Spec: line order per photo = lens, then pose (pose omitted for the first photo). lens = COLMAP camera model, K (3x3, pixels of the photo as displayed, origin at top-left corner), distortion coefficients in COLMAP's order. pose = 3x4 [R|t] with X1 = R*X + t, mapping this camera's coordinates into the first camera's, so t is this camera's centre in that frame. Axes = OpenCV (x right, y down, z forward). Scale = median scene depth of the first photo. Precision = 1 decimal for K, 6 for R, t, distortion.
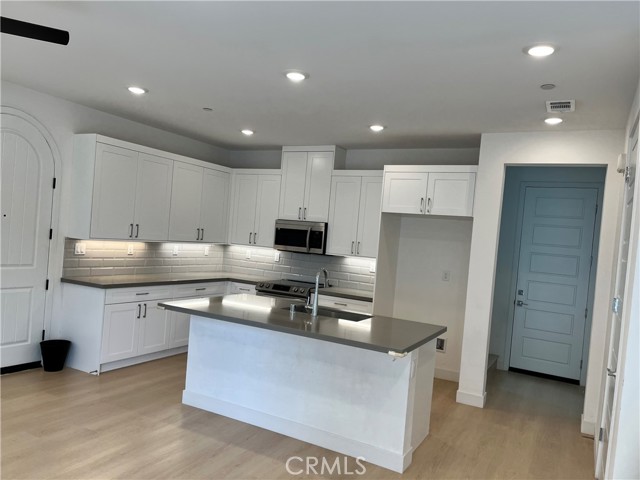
lens RADIAL K [[484.0, 0, 321.7], [0, 484.0, 240.4], [0, 0, 1]] dist [0.060363, -0.074955]
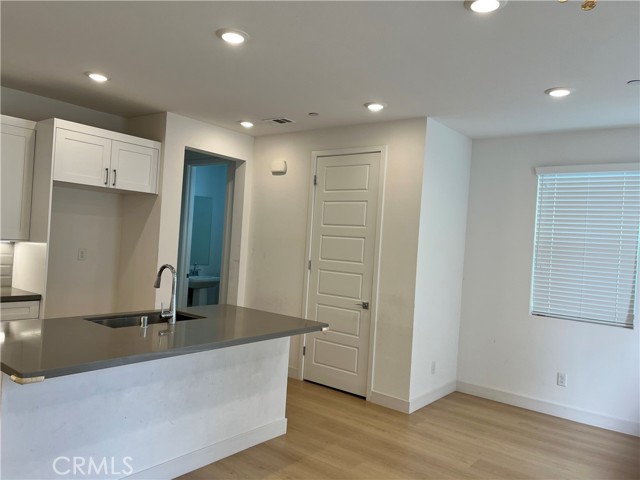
lens RADIAL K [[484.0, 0, 321.7], [0, 484.0, 240.4], [0, 0, 1]] dist [0.060363, -0.074955]
pose [[0.173986, -0.070294, 0.982236, -0.610986], [-0.042442, 0.995987, 0.078796, -0.047235], [-0.983833, -0.055398, 0.170304, 0.495090]]
